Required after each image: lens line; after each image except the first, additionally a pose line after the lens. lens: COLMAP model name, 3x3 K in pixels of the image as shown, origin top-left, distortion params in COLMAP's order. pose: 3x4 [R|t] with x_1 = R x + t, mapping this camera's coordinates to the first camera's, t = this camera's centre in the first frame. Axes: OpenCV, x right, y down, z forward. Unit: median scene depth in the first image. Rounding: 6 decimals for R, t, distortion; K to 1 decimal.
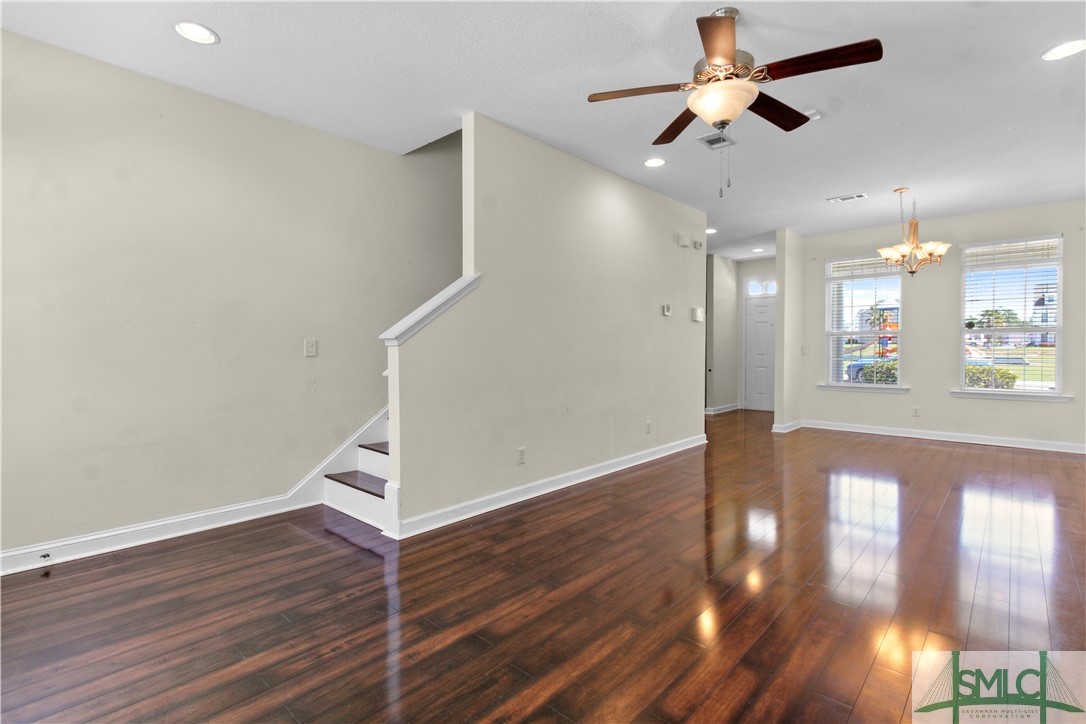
lens RADIAL K [[505.5, 0, 547.3], [0, 505.5, 358.4], [0, 0, 1]] dist [-0.001854, -0.000465]
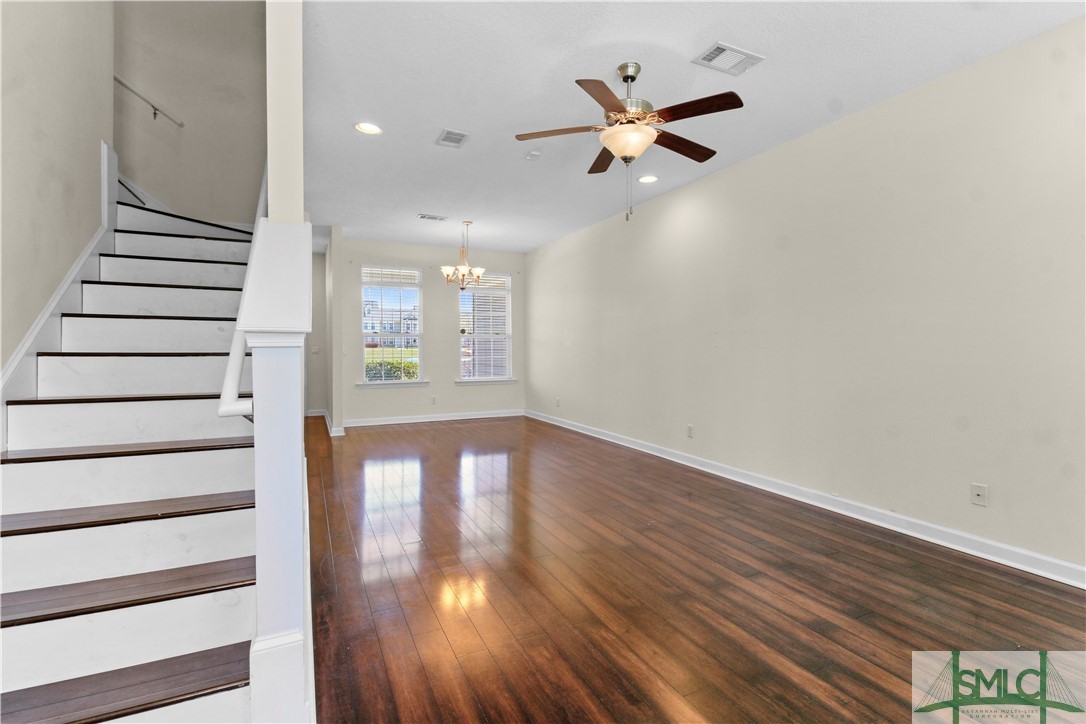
lens RADIAL K [[505.5, 0, 546.0], [0, 505.5, 354.6], [0, 0, 1]] dist [-0.001854, -0.000465]
pose [[0.369705, -0.012085, 0.929071, -0.328123], [0.019777, 0.999791, 0.005135, -0.007151], [-0.928939, 0.016476, 0.369867, 0.298219]]
